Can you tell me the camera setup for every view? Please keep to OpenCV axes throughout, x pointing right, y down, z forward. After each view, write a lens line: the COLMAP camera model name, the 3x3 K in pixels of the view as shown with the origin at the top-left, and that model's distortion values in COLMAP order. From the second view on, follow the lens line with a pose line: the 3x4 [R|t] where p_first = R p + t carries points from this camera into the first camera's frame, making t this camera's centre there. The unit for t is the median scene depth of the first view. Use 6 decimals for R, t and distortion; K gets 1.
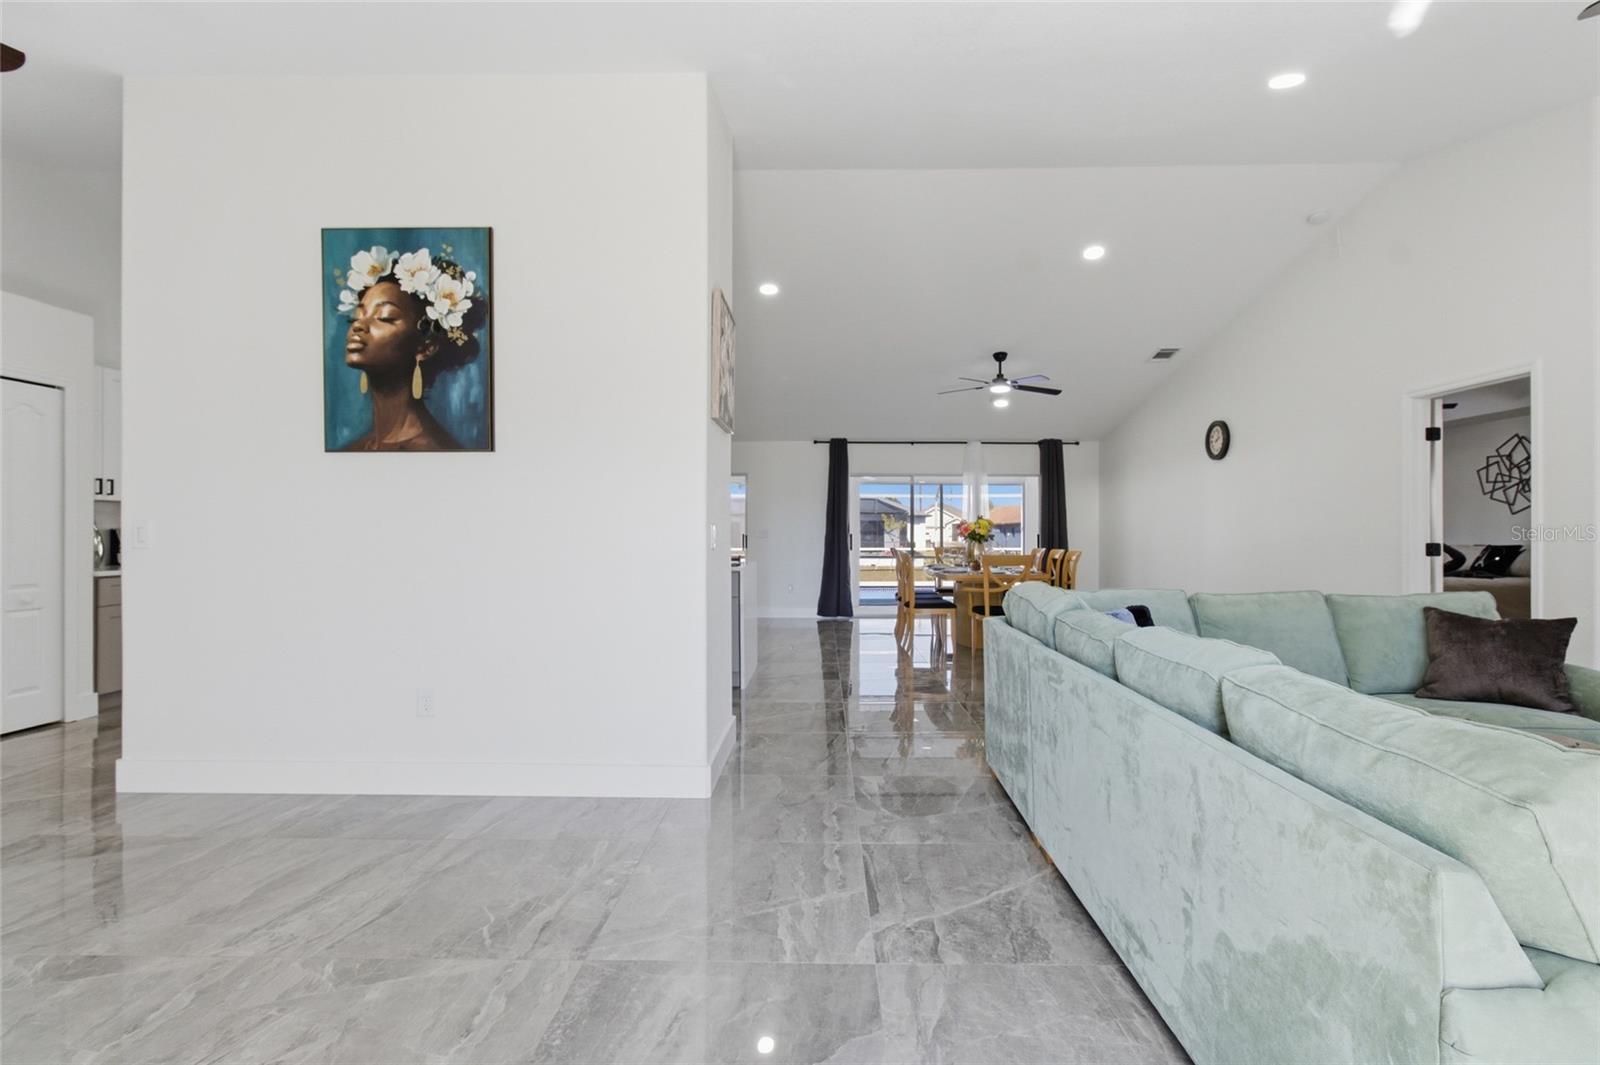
lens RADIAL K [[757.4, 0, 812.2], [0, 757.4, 531.4], [0, 0, 1]] dist [-0.014605, 0.009249]
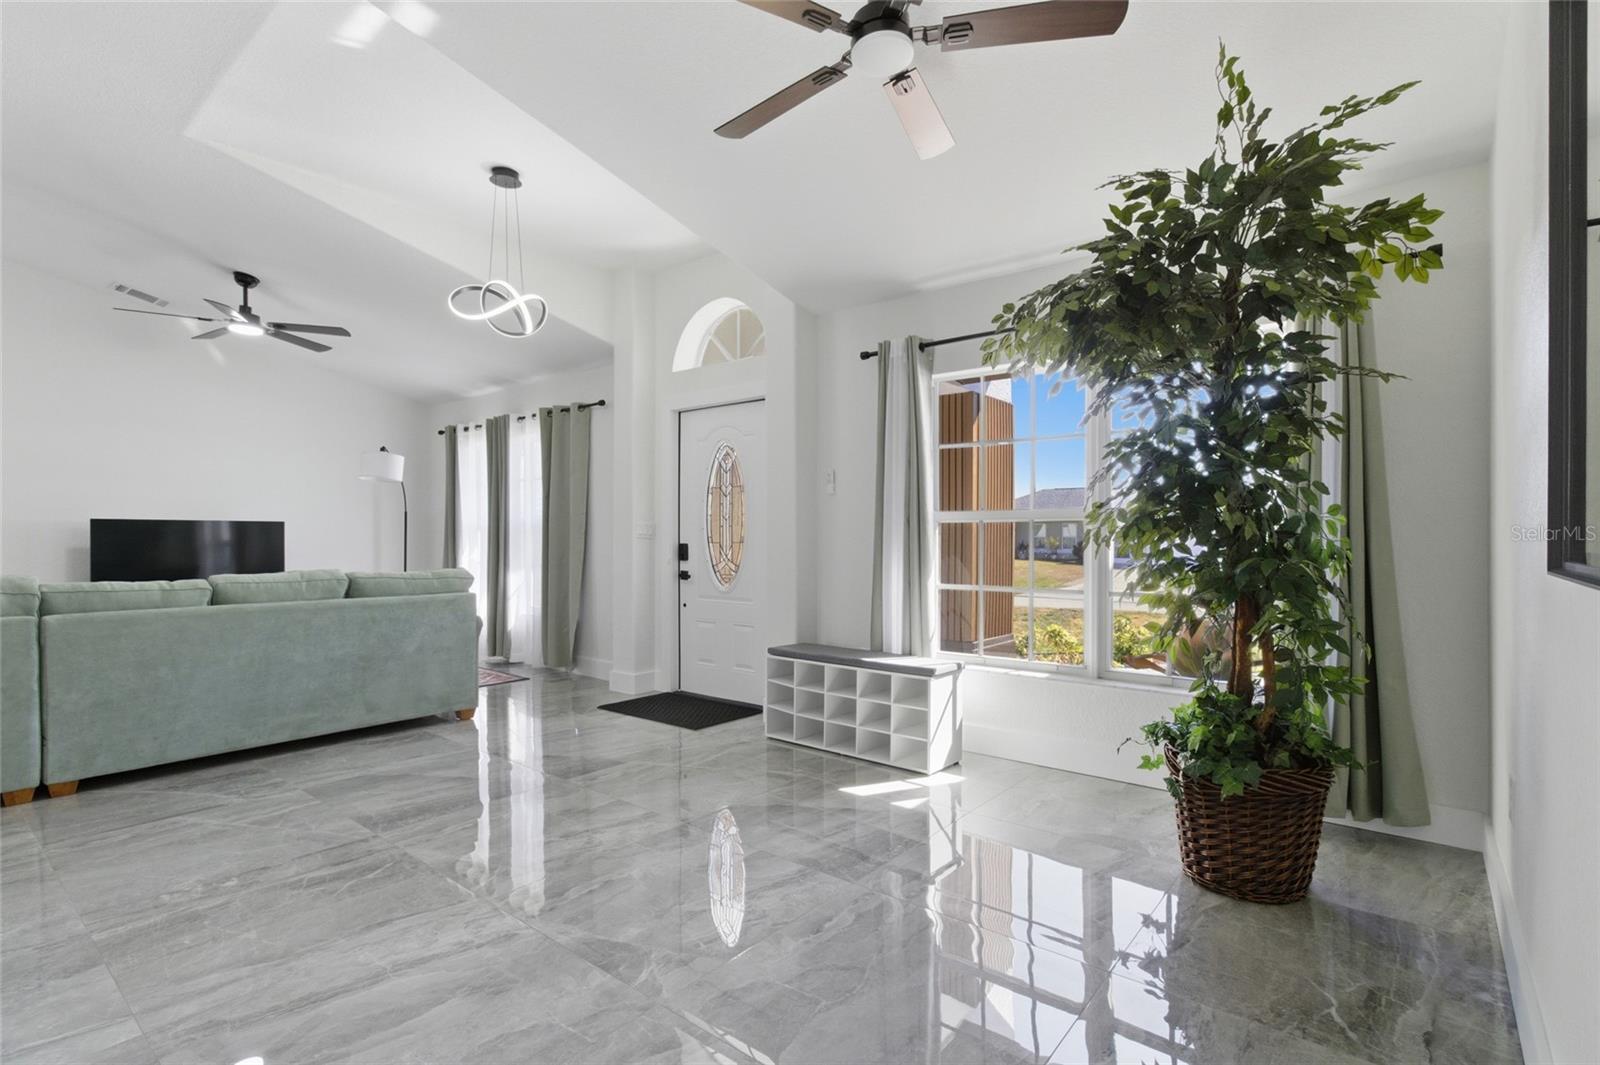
lens RADIAL K [[757.4, 0, 803.4], [0, 757.4, 542.2], [0, 0, 1]] dist [-0.014605, 0.009249]
pose [[-0.782142, -0.009412, 0.623029, -1.663929], [-0.003353, 0.999935, 0.010897, 0.029980], [-0.623091, 0.006434, -0.782123, 1.516597]]
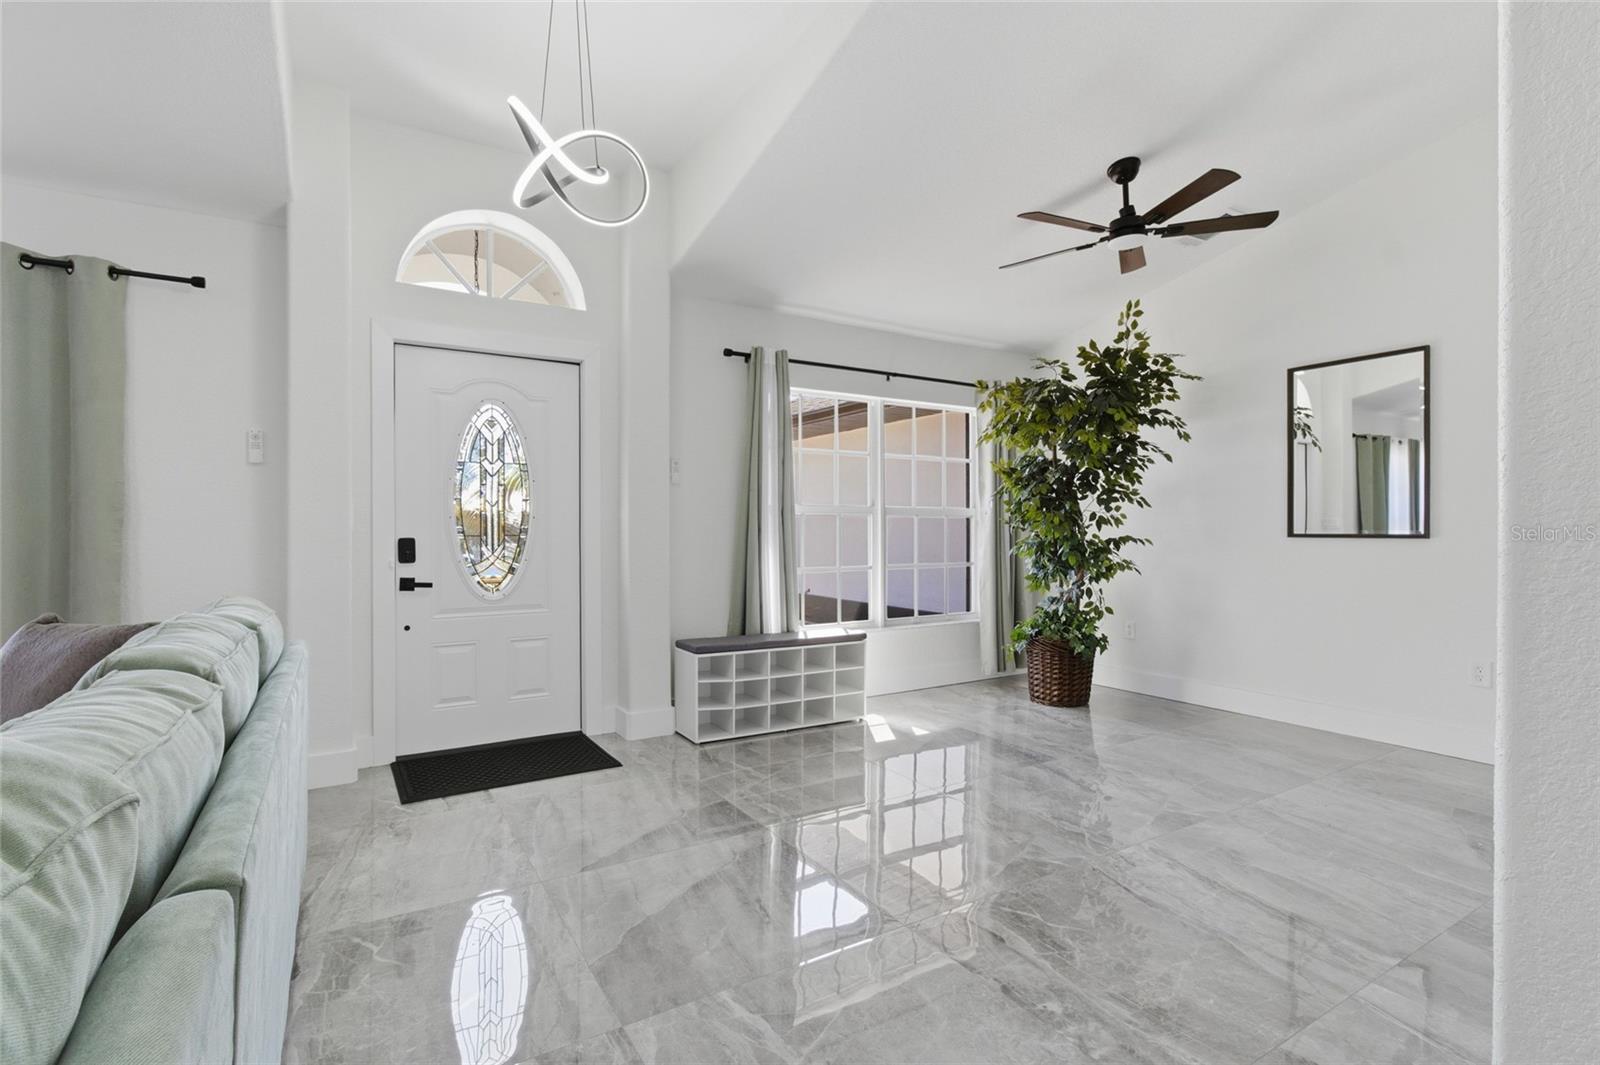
lens RADIAL K [[757.4, 0, 803.6], [0, 757.4, 533.6], [0, 0, 1]] dist [-0.014605, 0.009249]
pose [[-0.848006, -0.000504, -0.529986, 0.333419], [-0.004401, 0.999972, 0.006090, 0.039970], [0.529968, 0.007497, -0.847984, 1.712792]]
